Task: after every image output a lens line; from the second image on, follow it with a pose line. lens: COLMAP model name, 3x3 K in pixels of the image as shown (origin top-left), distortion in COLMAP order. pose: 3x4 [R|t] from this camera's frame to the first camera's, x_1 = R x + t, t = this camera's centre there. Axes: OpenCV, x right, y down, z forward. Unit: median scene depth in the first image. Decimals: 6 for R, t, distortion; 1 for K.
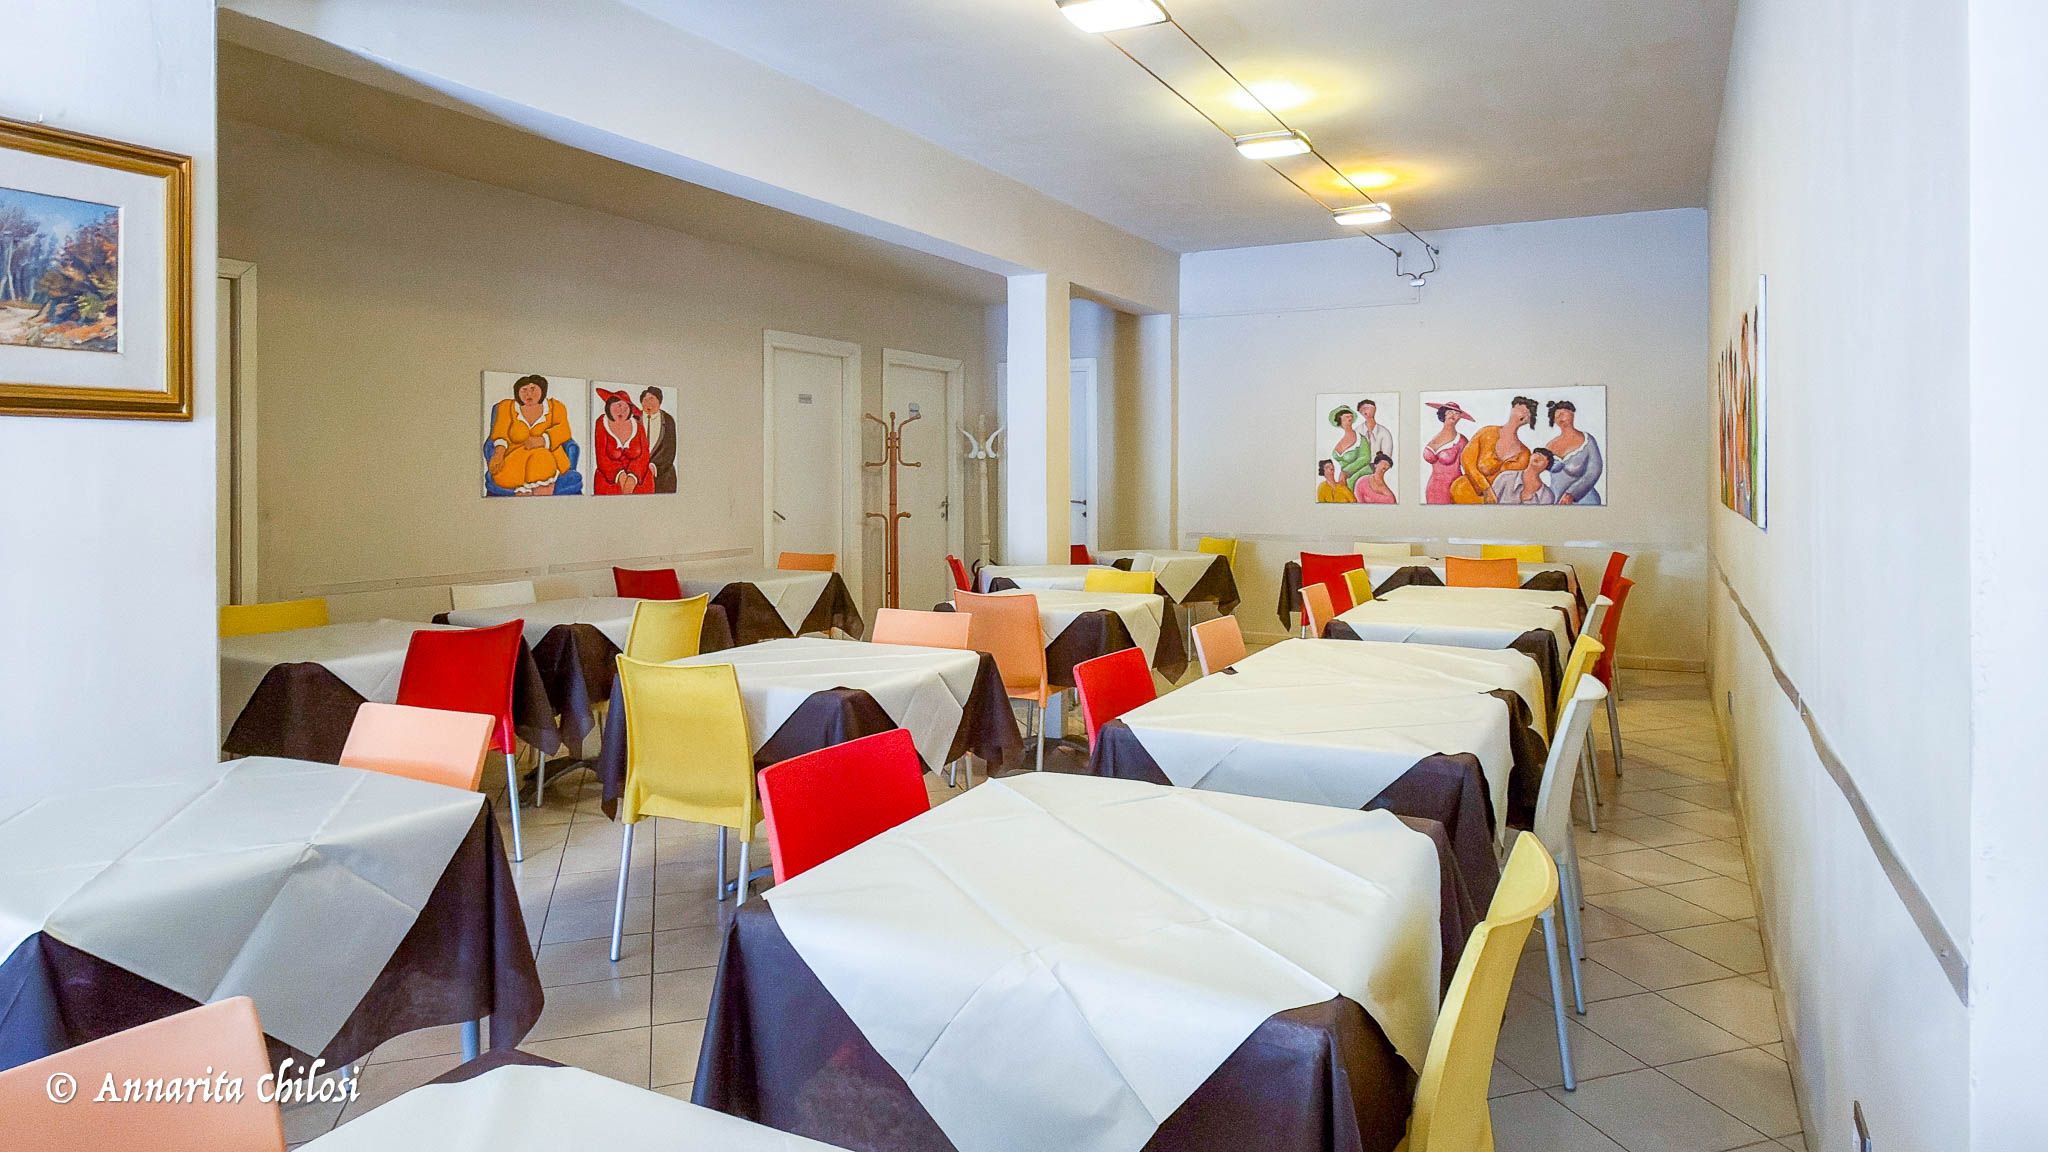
lens RADIAL K [[1172.2, 0, 1042.0], [0, 1172.2, 468.9], [0, 0, 1]] dist [-0.001677, 0.001202]
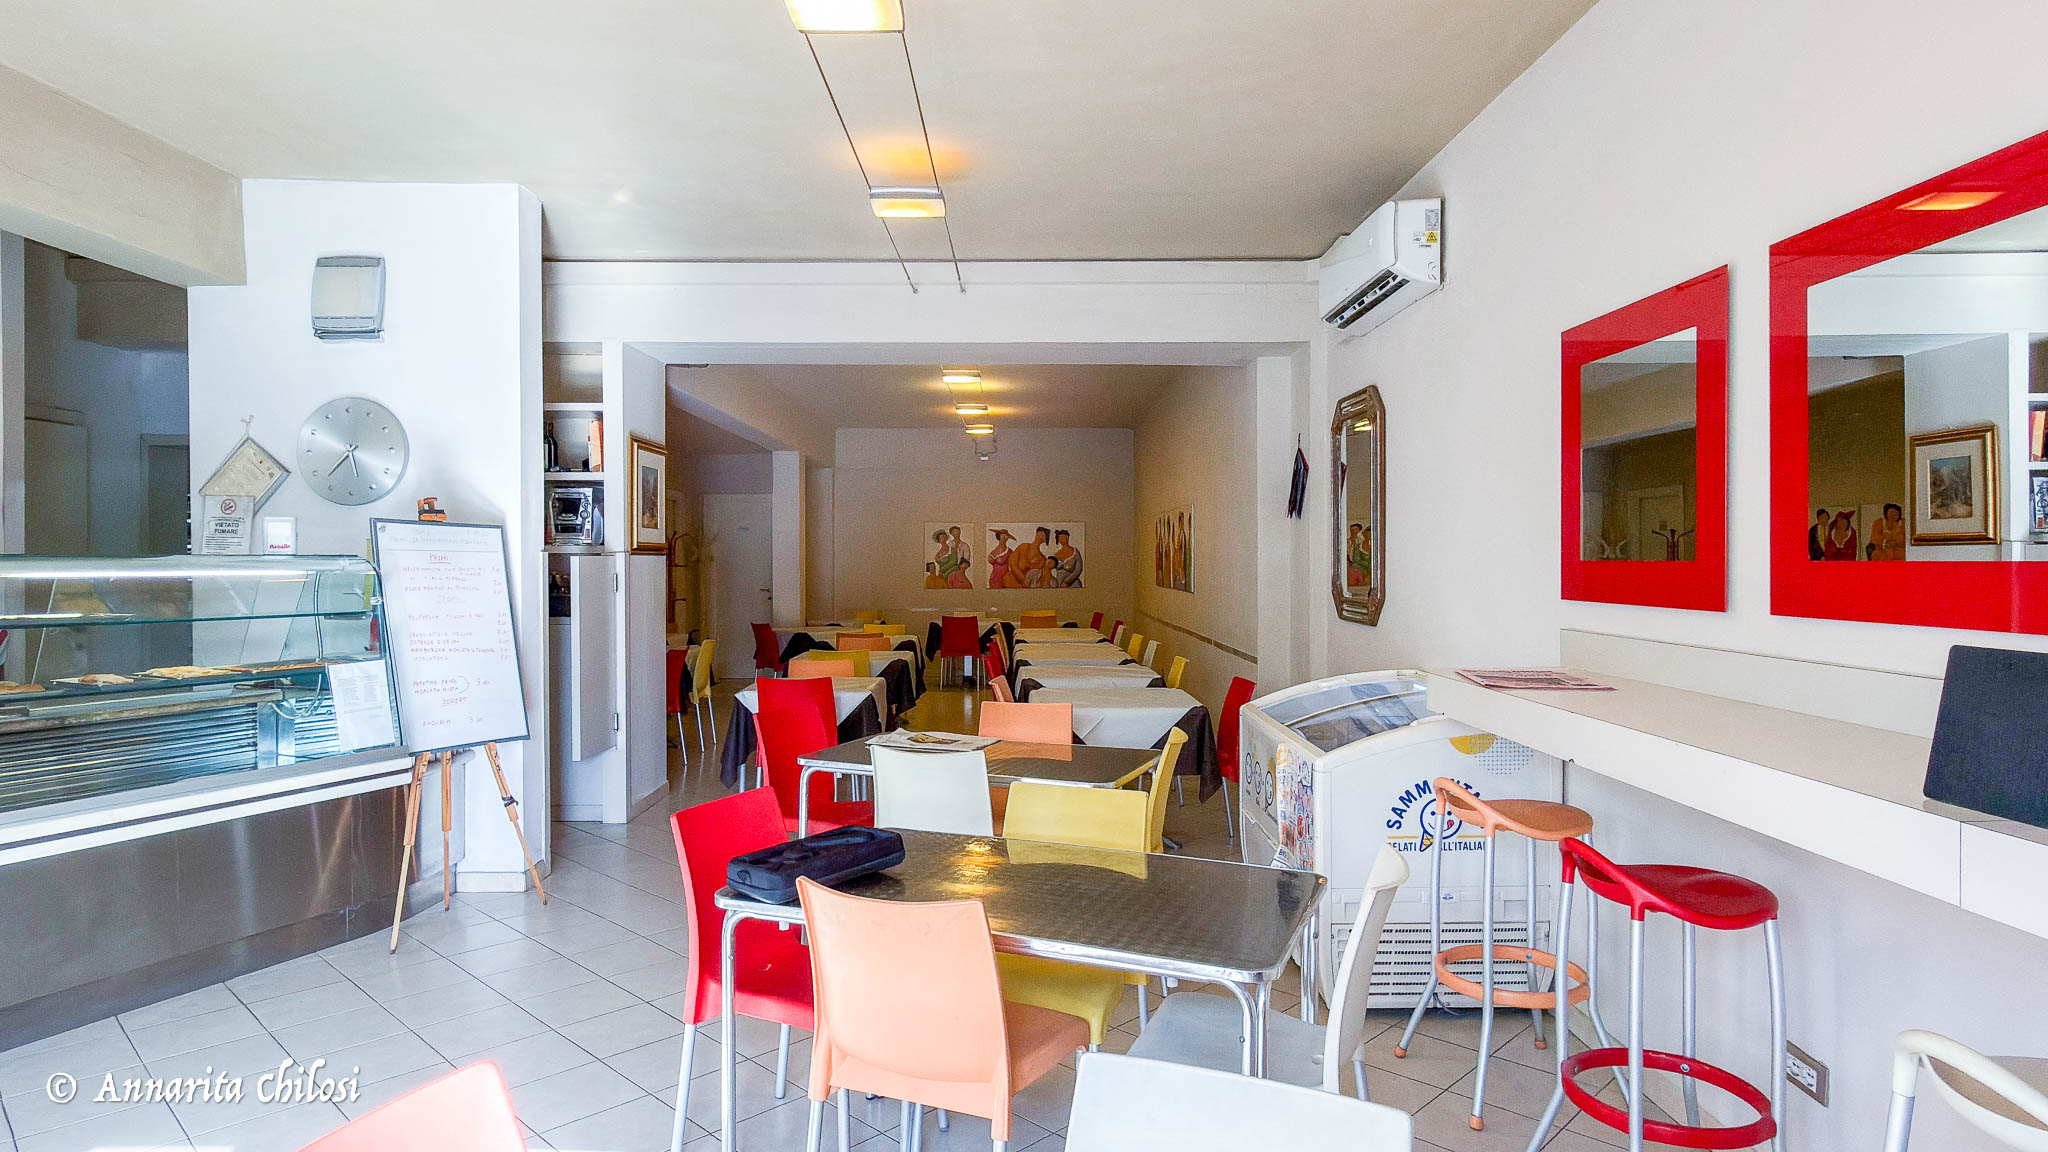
lens RADIAL K [[1160.4, 0, 1045.5], [0, 1160.4, 571.9], [0, 0, 1]] dist [-0.000893, -0.000237]
pose [[0.875611, -0.003888, 0.483002, -0.599915], [0.000051, 0.999968, 0.007957, -0.010863], [-0.483017, -0.006942, 0.875583, -0.745599]]
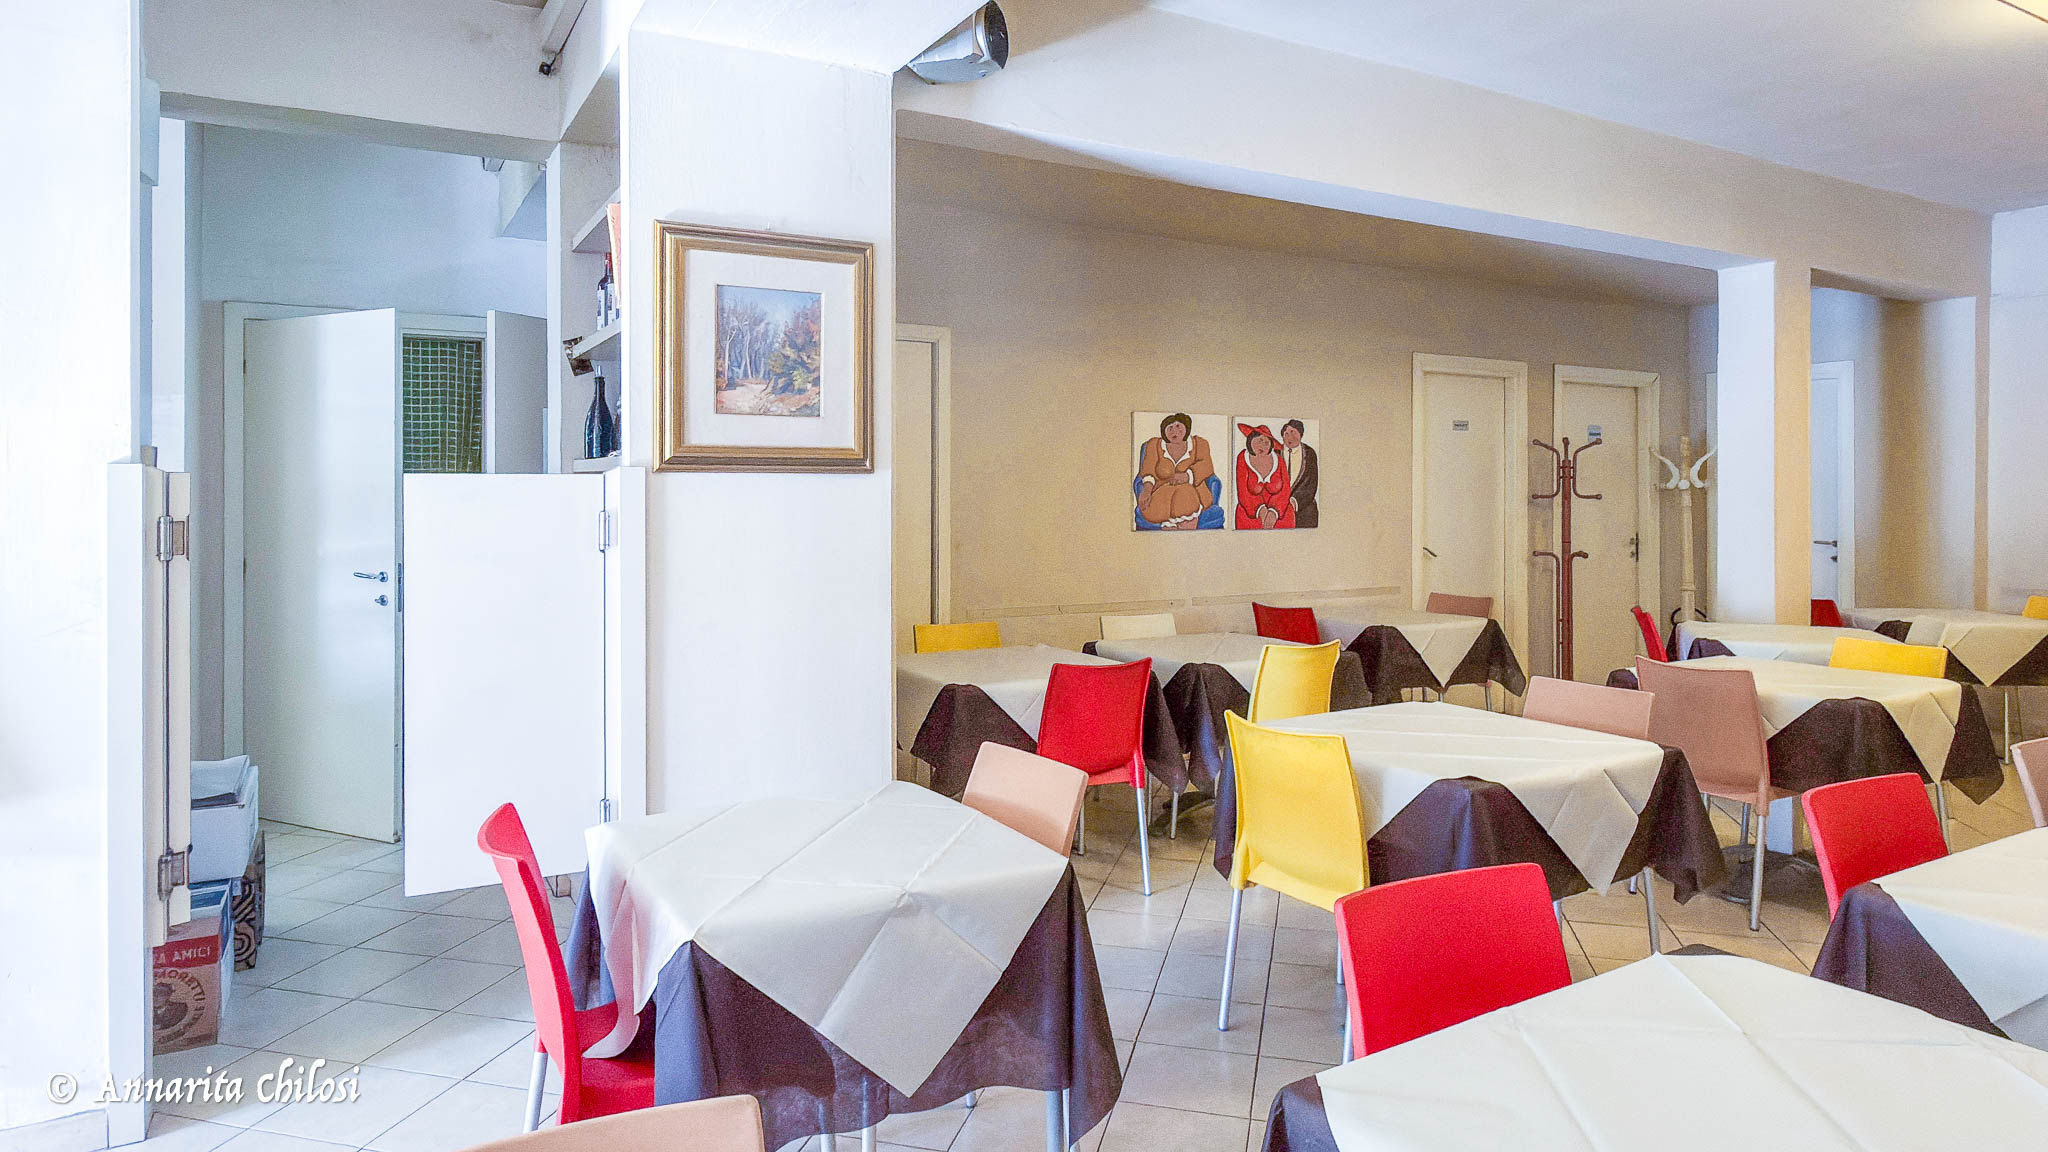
lens RADIAL K [[1152.6, 0, 1014.5], [0, 1152.6, 490.7], [0, 0, 1]] dist [0.000530, -0.000048]
pose [[0.833364, 0.002524, -0.552719, 0.008561], [-0.001358, 0.999996, 0.002519, -0.014149], [0.552723, -0.001349, 0.833364, 0.071101]]
